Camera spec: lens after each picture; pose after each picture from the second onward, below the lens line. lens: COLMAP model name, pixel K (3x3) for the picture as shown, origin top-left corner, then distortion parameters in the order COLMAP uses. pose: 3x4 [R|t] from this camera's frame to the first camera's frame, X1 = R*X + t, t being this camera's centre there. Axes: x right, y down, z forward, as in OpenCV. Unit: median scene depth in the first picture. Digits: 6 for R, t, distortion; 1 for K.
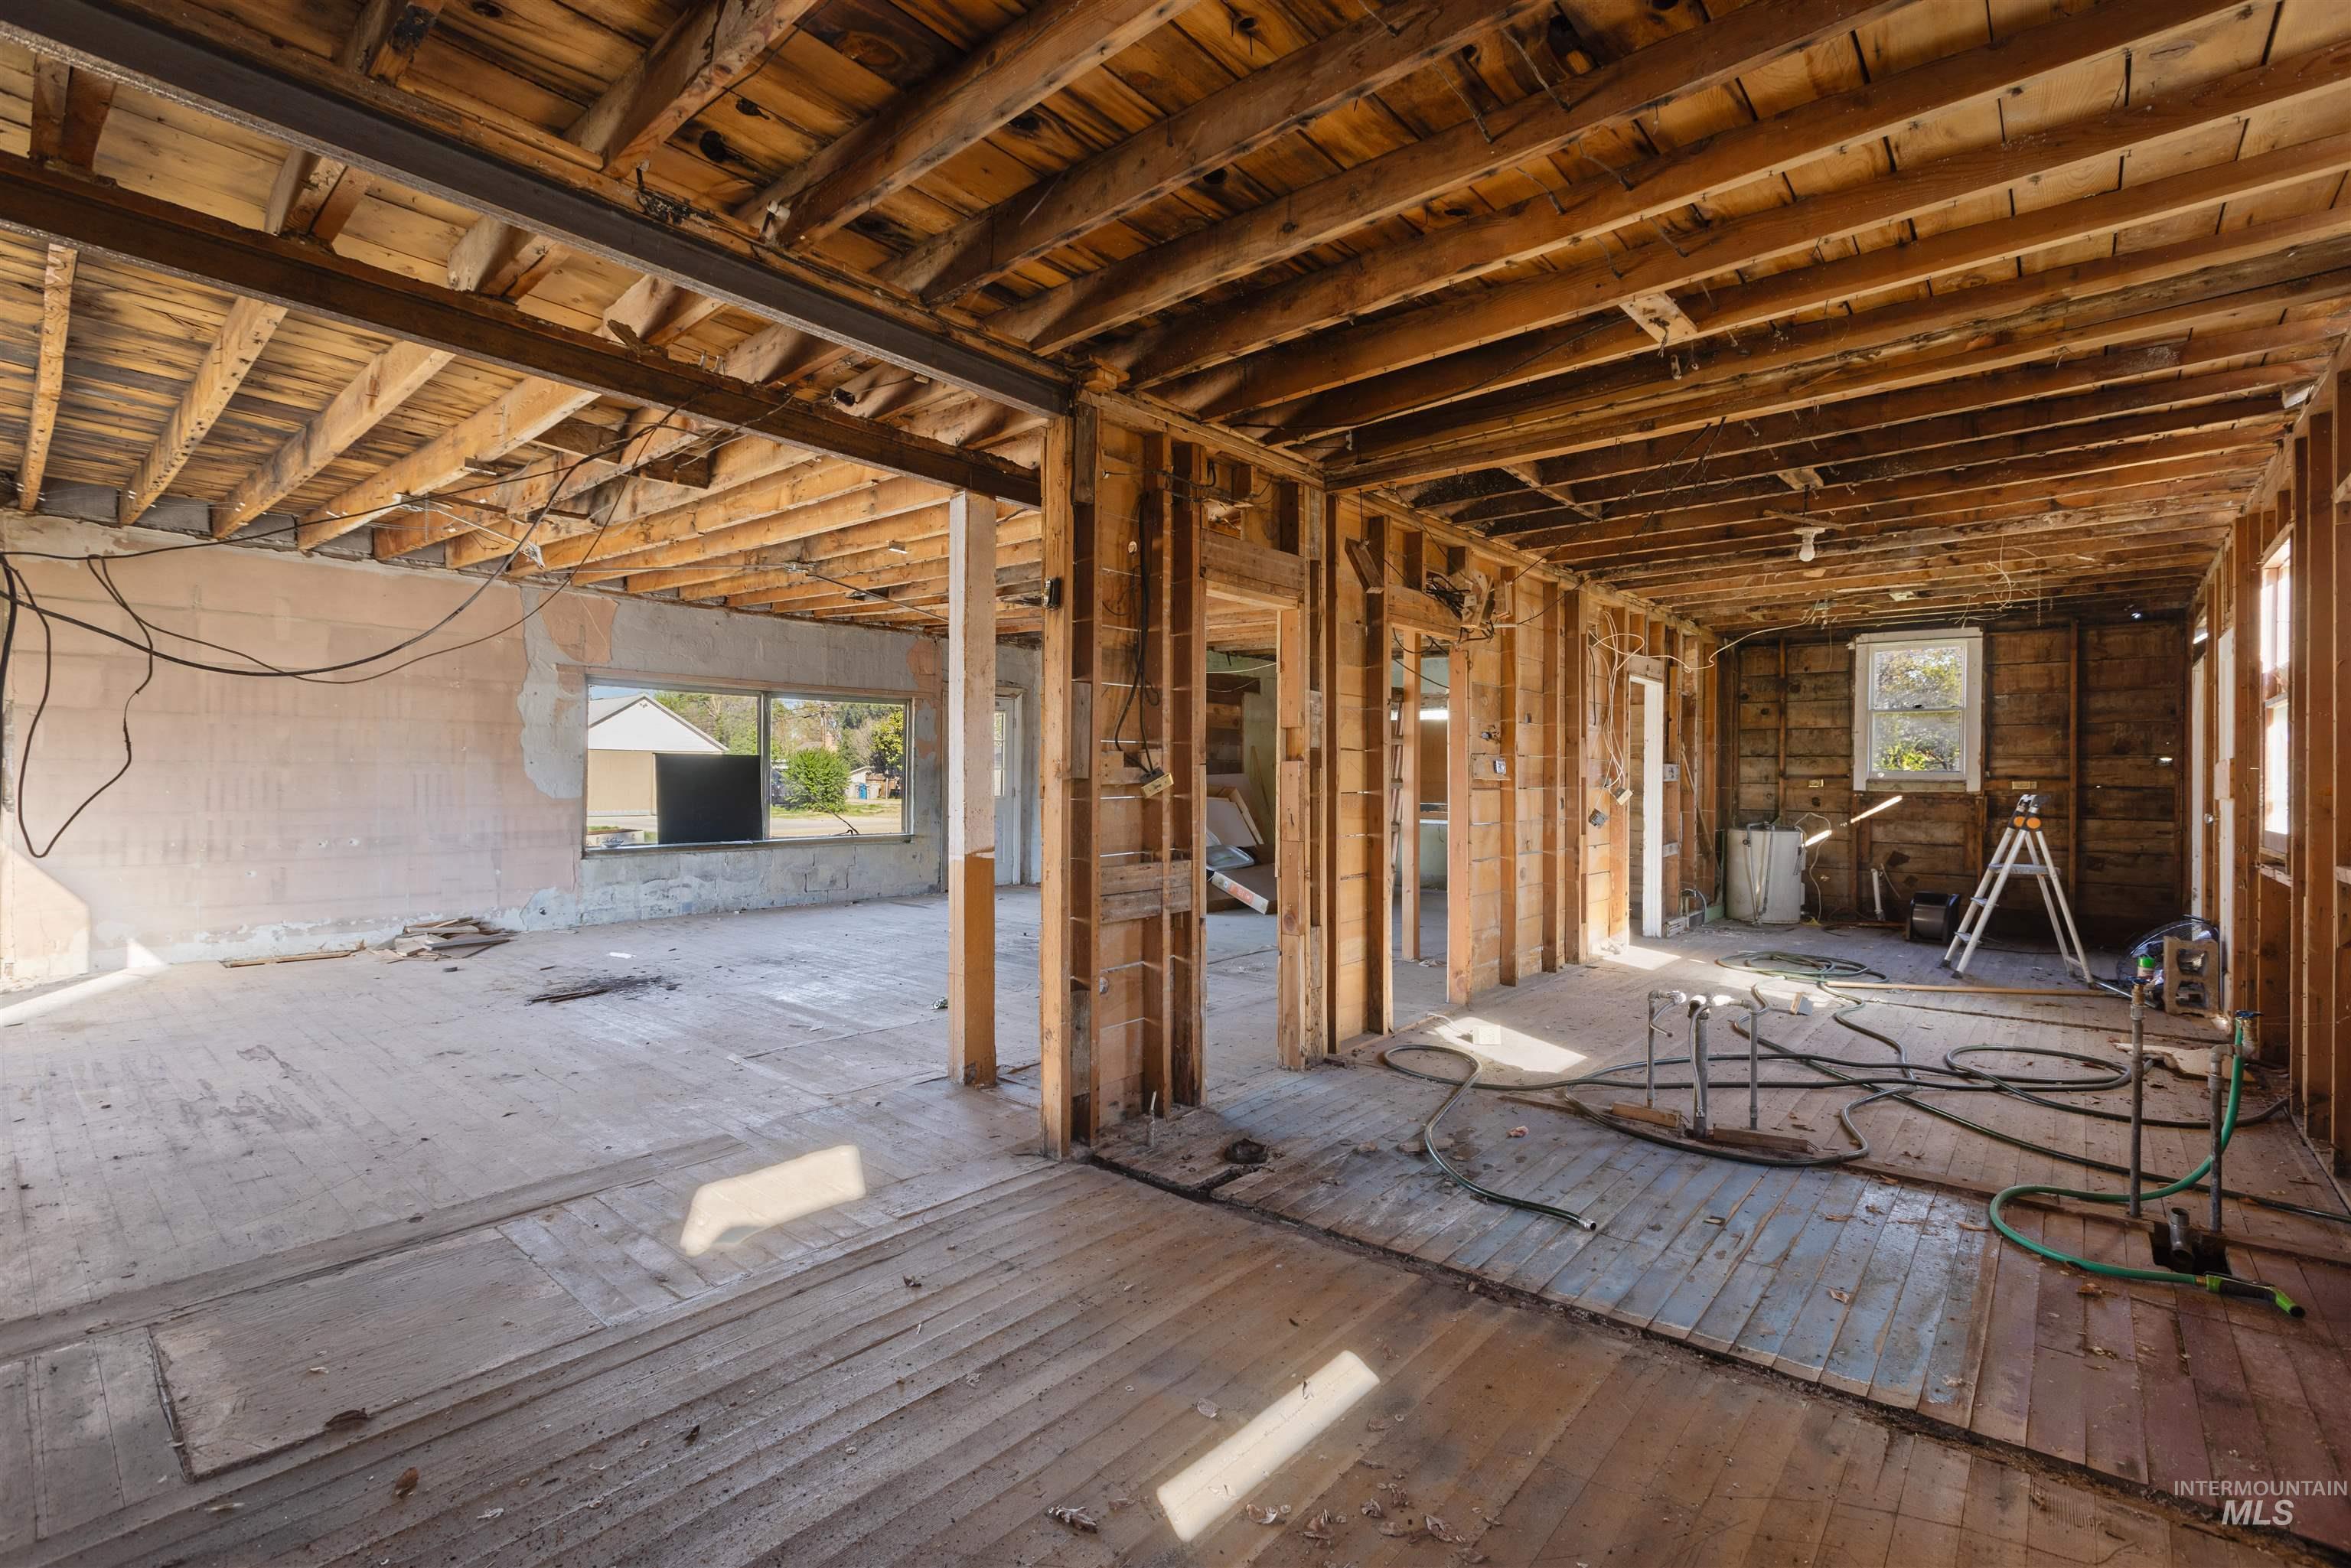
lens RADIAL K [[1035.2, 0, 1171.8], [0, 1035.2, 765.1], [0, 0, 1]] dist [0.000730, 0.000052]
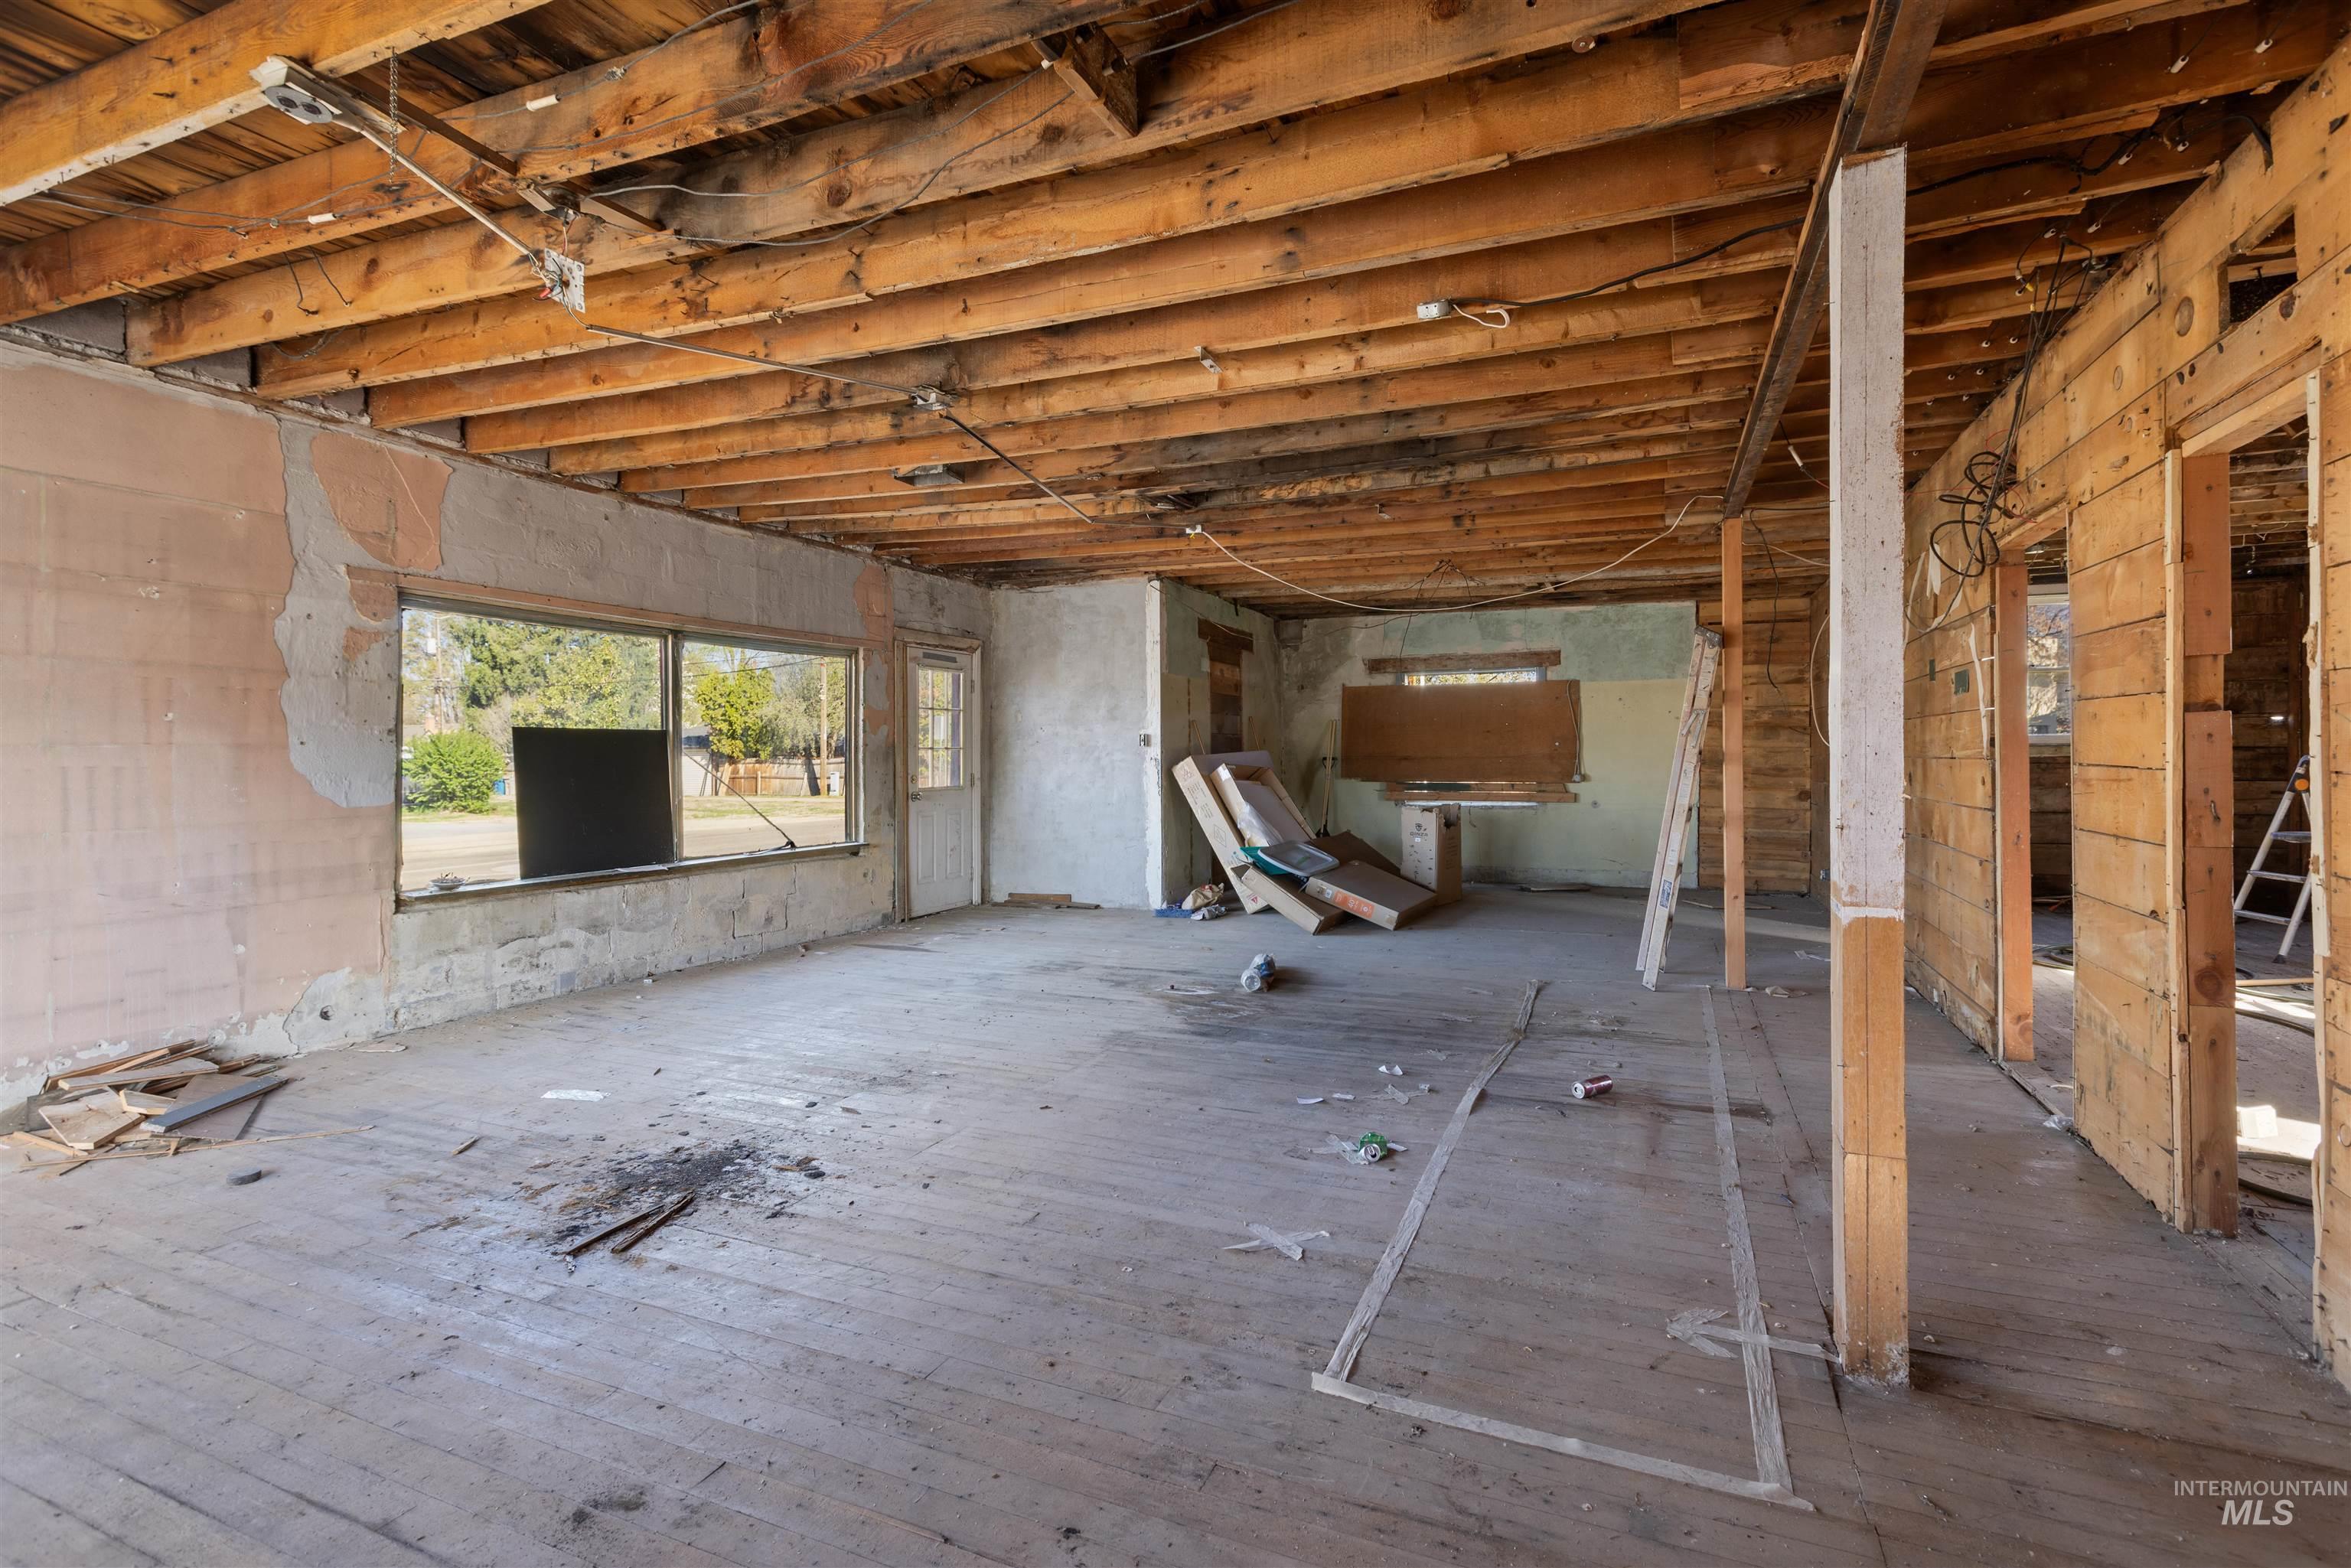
lens RADIAL K [[1080.4, 0, 1187.1], [0, 1080.4, 738.7], [0, 0, 1]] dist [0.003029, -0.000806]
pose [[0.953749, -0.011754, 0.300373, -0.329880], [0.014491, 0.999871, -0.006885, 0.005655], [-0.300253, 0.010920, 0.953797, 0.302765]]
